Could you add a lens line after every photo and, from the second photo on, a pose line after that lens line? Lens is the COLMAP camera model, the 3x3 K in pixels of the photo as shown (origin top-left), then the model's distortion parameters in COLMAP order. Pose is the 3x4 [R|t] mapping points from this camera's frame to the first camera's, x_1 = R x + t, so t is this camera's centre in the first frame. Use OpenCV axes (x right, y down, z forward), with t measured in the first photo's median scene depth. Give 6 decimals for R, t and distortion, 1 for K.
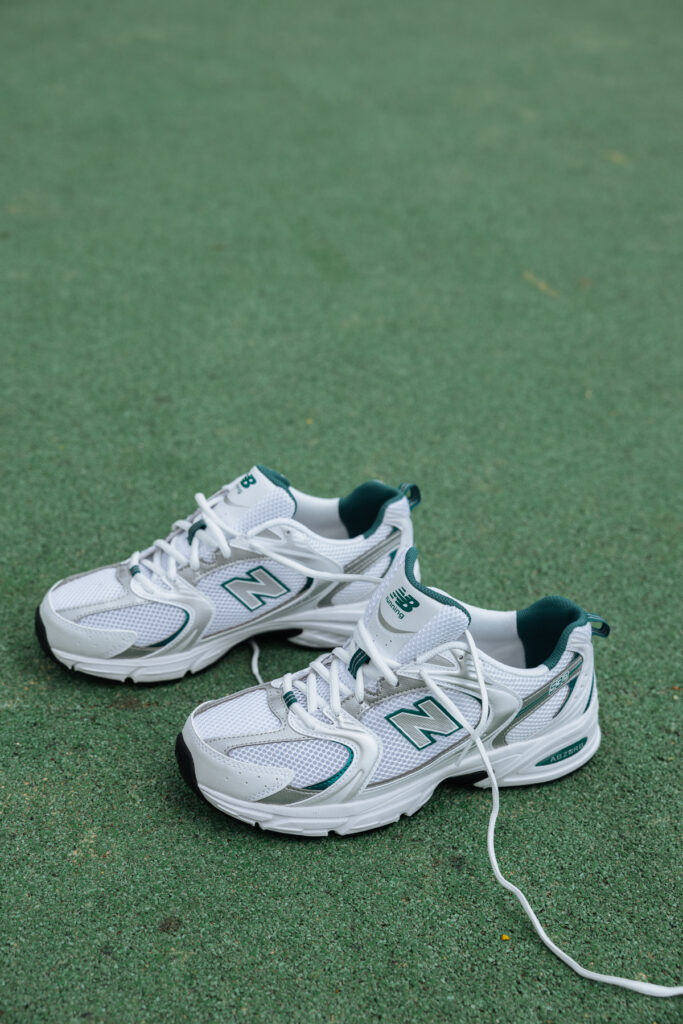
lens RADIAL K [[1462.0, 0, 341.5], [0, 1462.0, 512.0], [0, 0, 1]] dist [-0.003417, -0.050240]
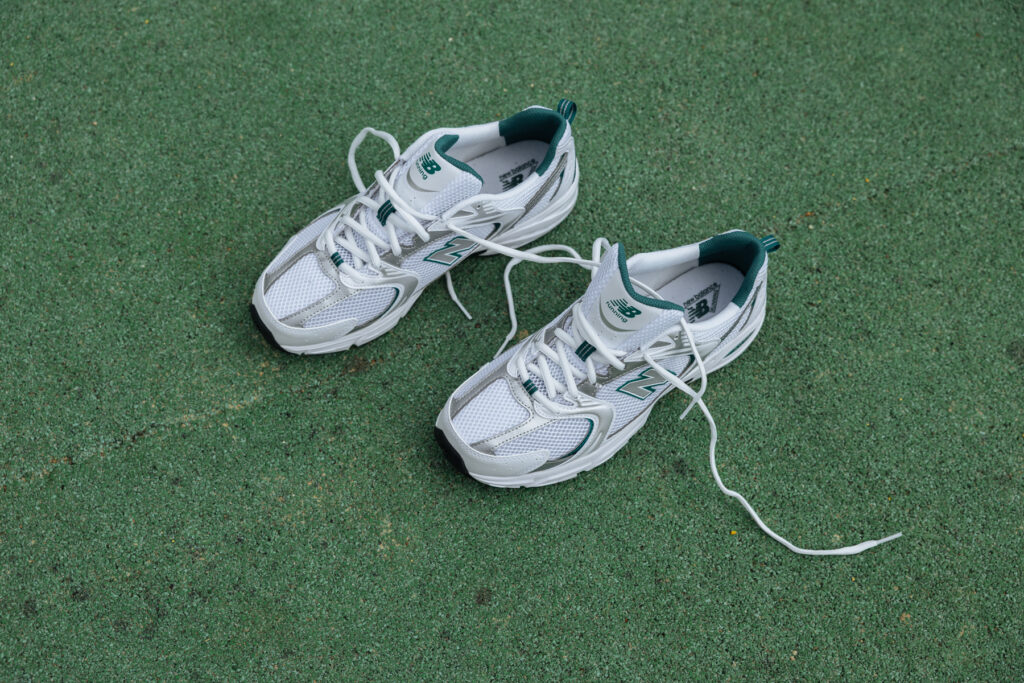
lens RADIAL K [[1462.0, 0, 512.0], [0, 1462.0, 341.5], [0, 0, 1]] dist [-0.003417, -0.050240]
pose [[0.964139, -0.233164, 0.126771, -0.188833], [0.108657, 0.782582, 0.612992, -0.614524], [-0.242136, -0.577235, 0.779852, 0.130852]]
